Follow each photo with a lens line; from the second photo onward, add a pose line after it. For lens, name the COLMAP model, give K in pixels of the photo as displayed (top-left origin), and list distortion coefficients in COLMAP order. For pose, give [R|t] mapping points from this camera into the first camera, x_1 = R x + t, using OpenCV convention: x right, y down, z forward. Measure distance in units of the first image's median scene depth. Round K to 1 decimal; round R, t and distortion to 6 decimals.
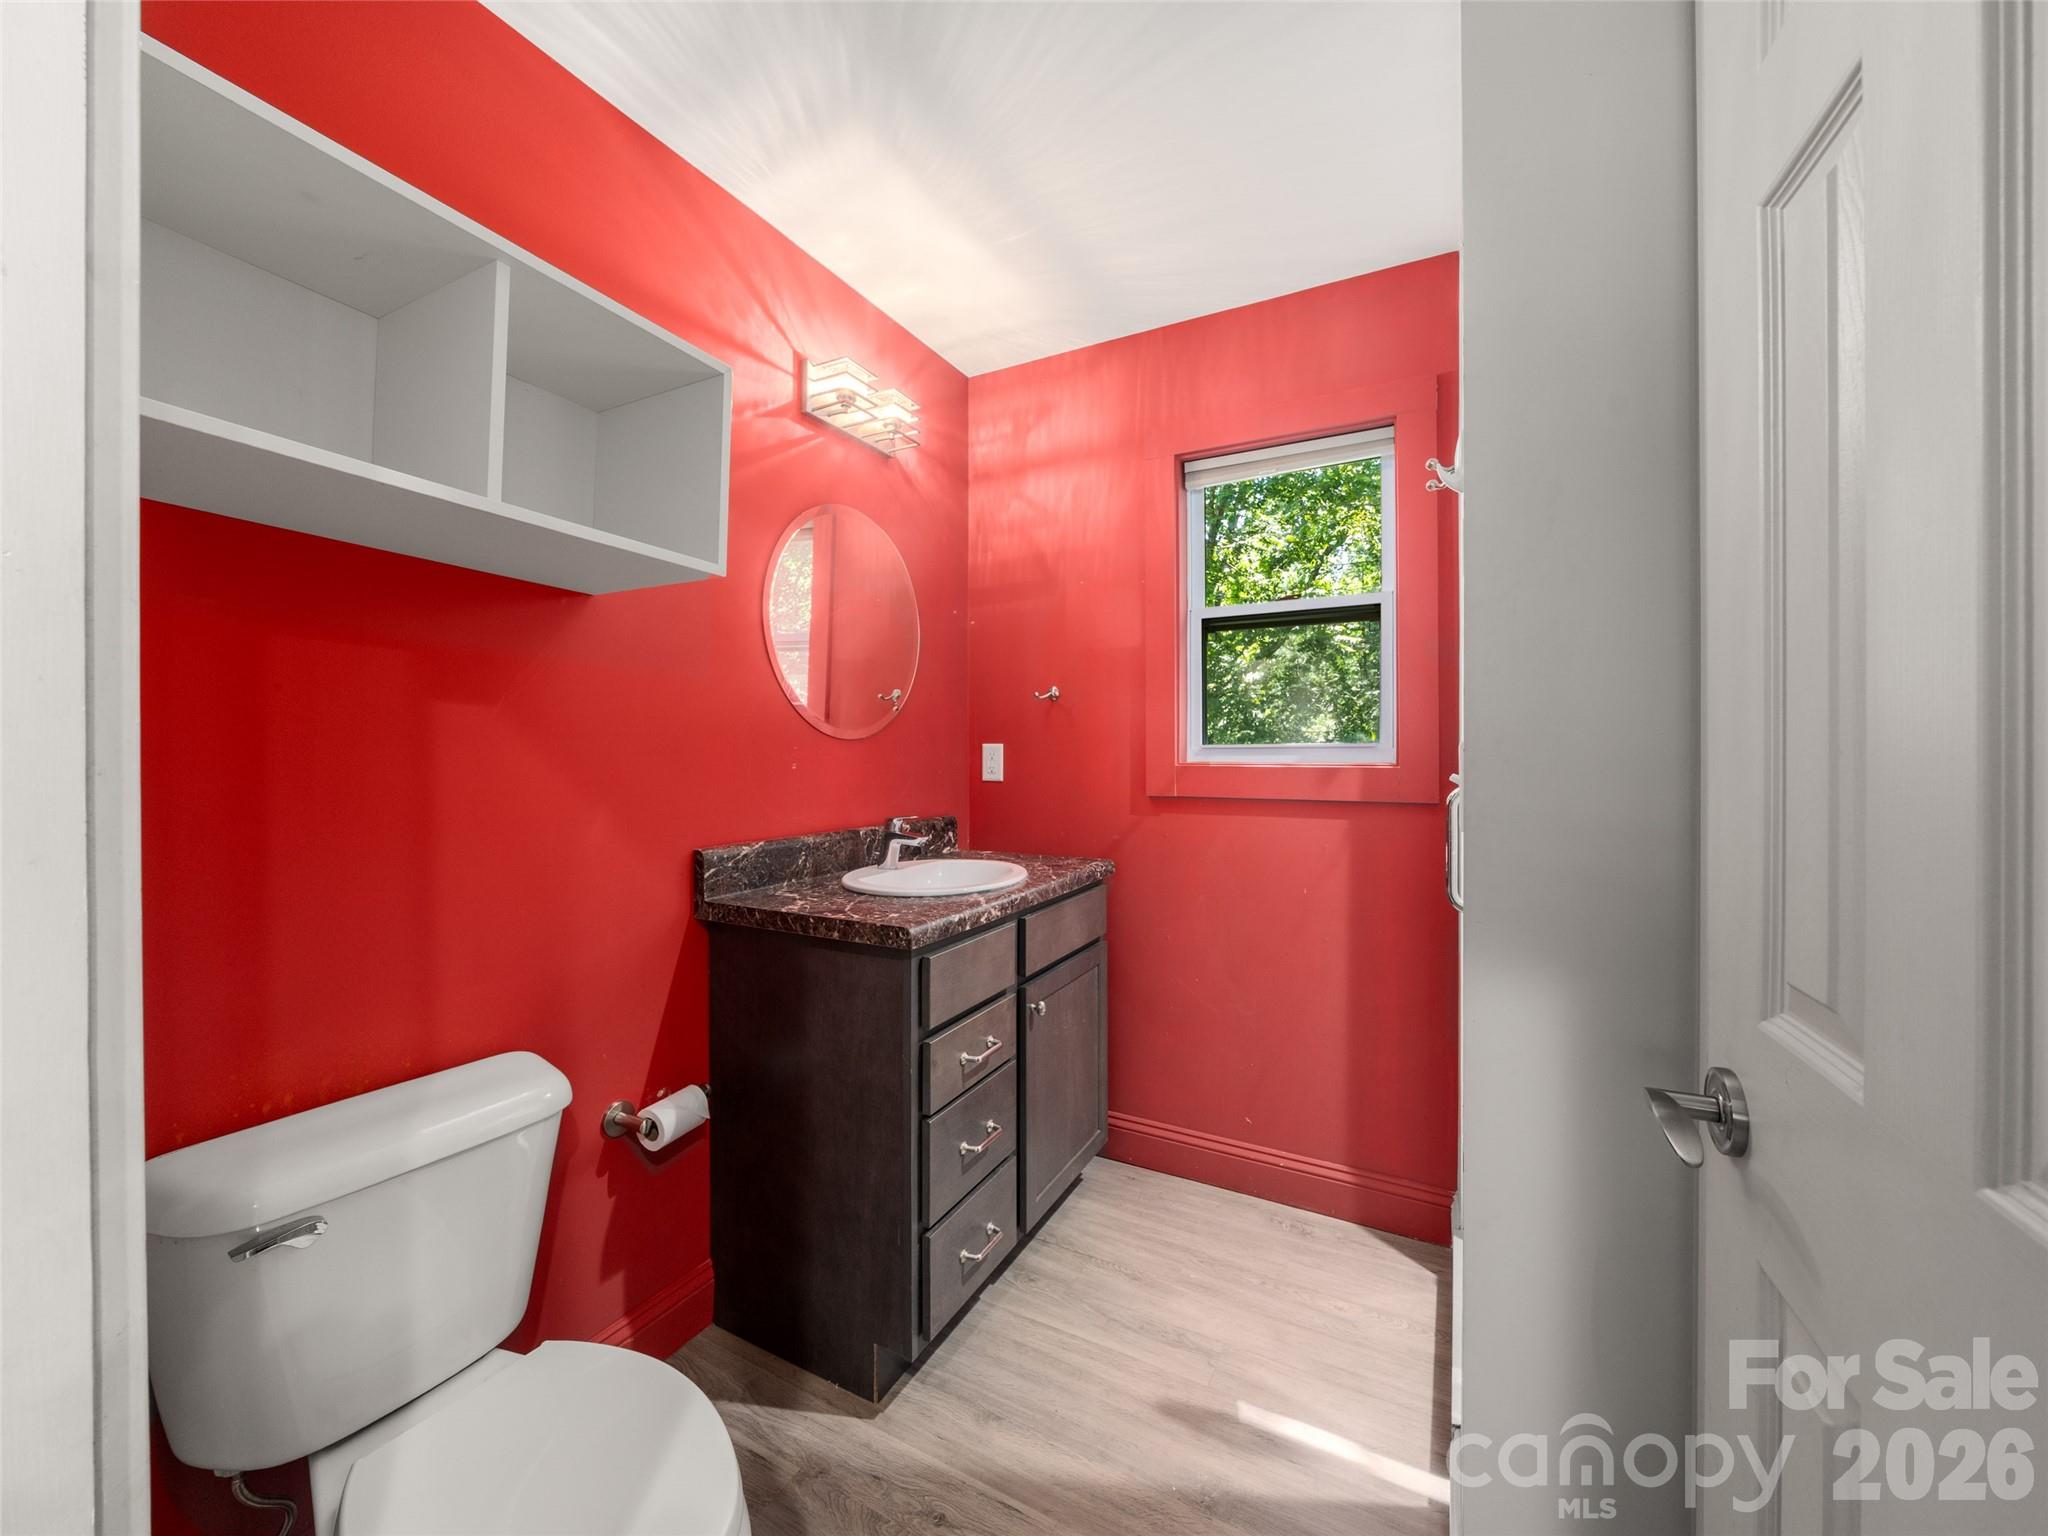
lens RADIAL K [[795.3, 0, 1017.0], [0, 795.3, 763.2], [0, 0, 1]] dist [-0.001878, -0.001735]
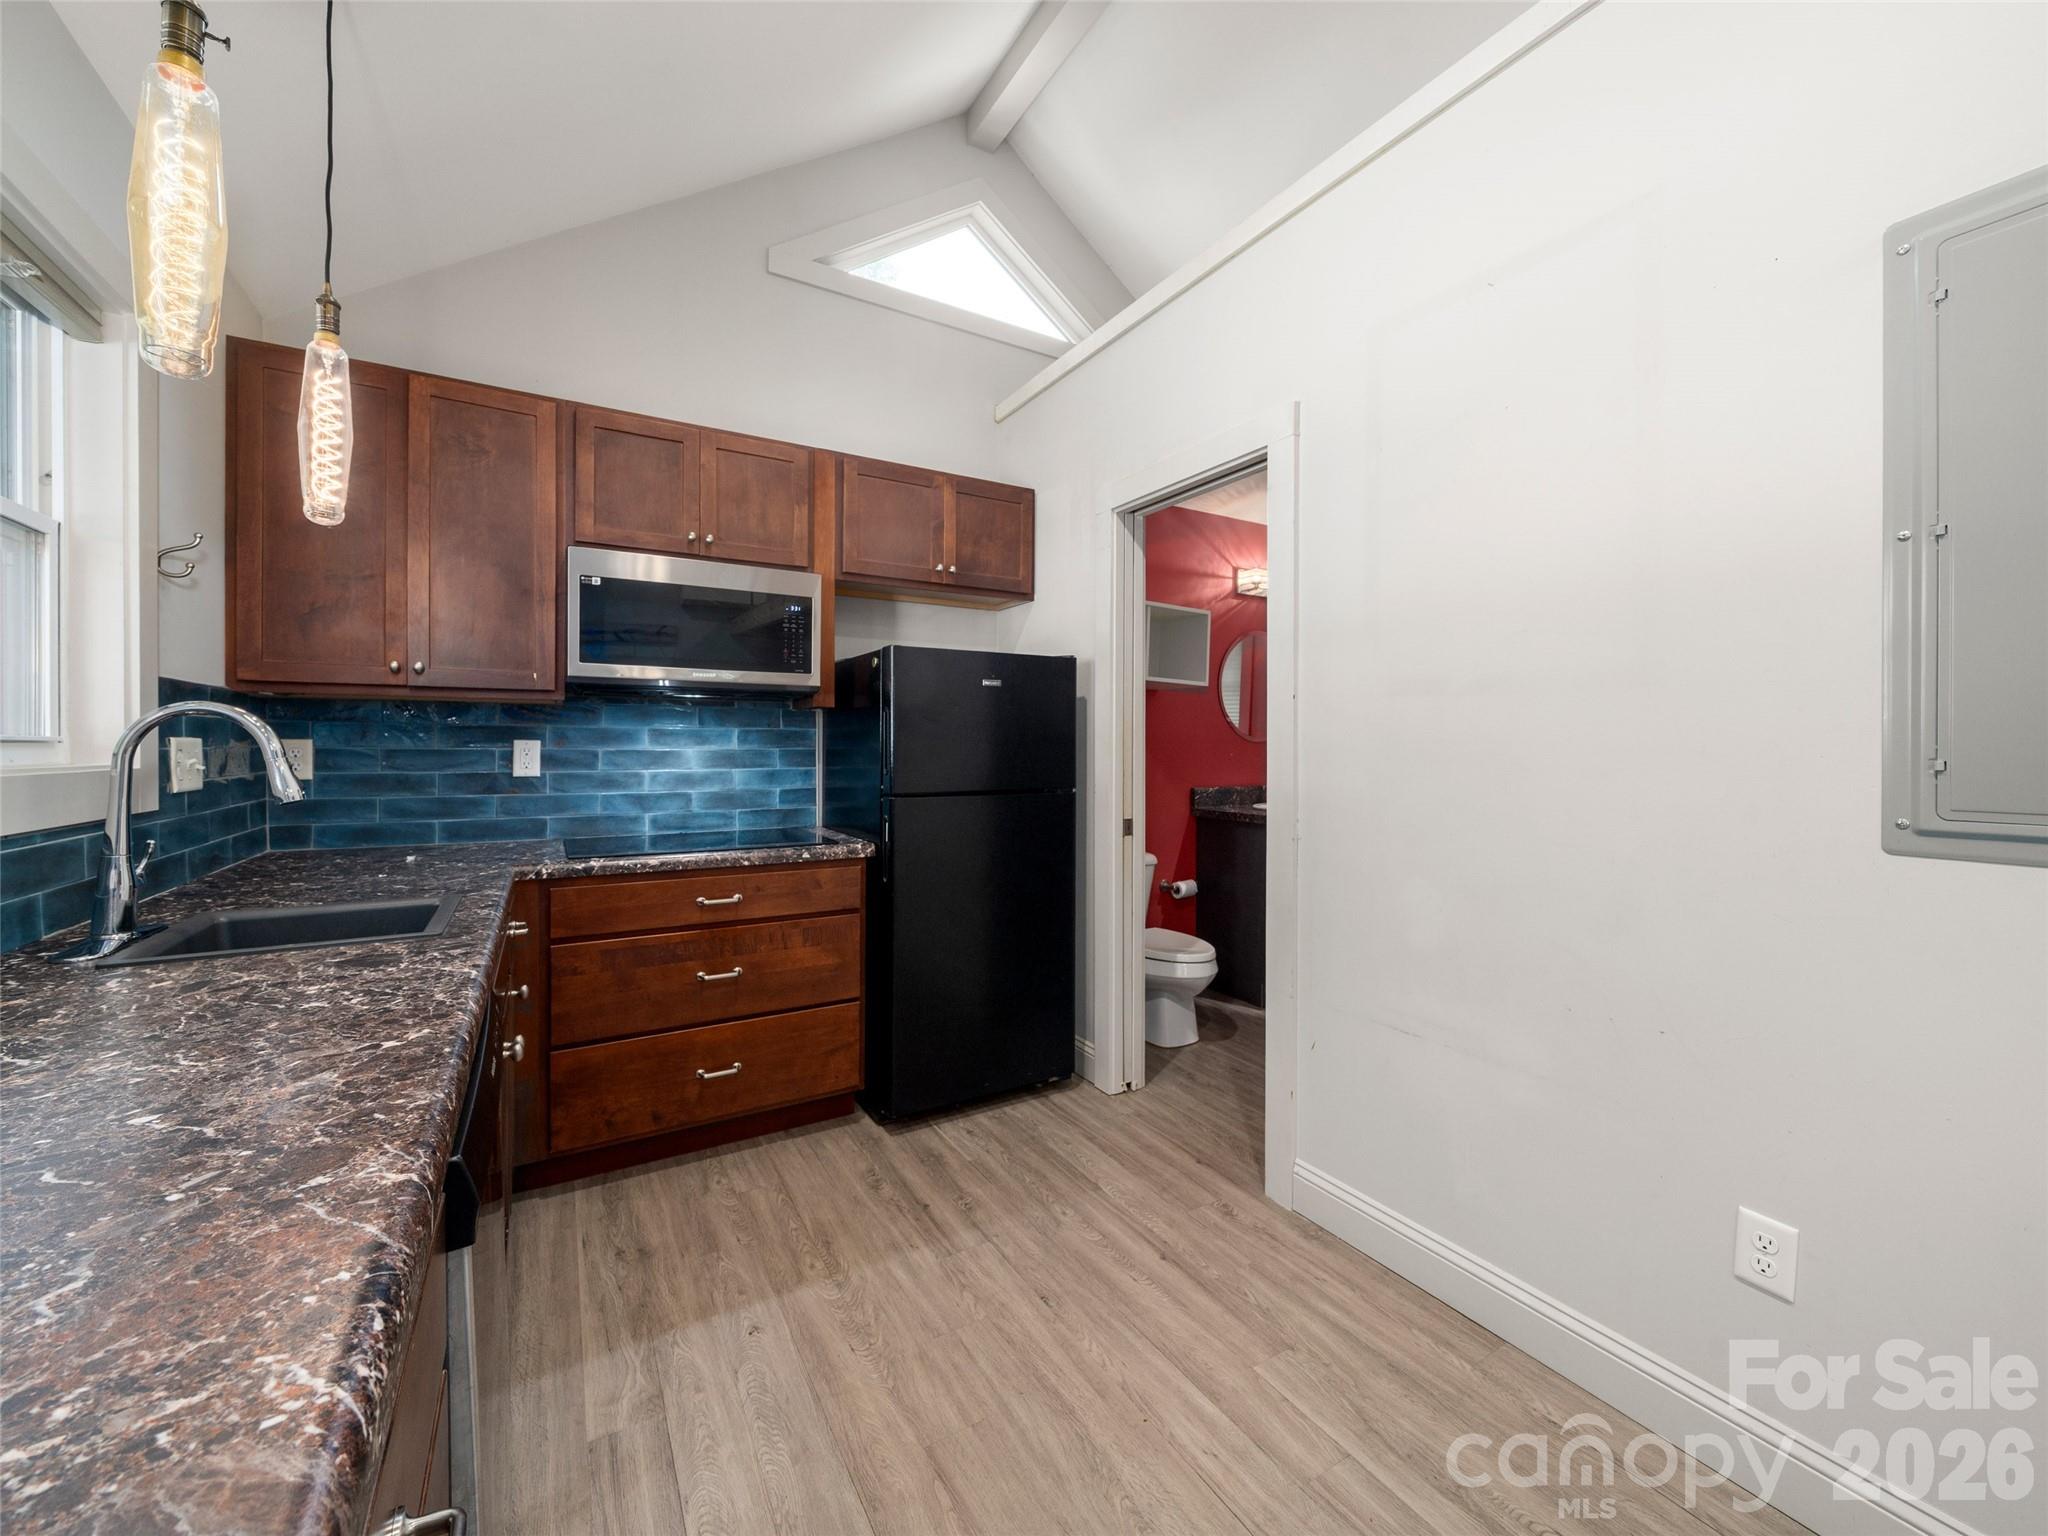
lens RADIAL K [[795.3, 0, 1021.2], [0, 795.3, 750.5], [0, 0, 1]] dist [-0.001878, -0.001735]
pose [[0.861133, 0.003205, -0.508370, 0.327563], [-0.009918, 0.999896, -0.010496, 0.019981], [0.508283, 0.014081, 0.861075, -1.159876]]
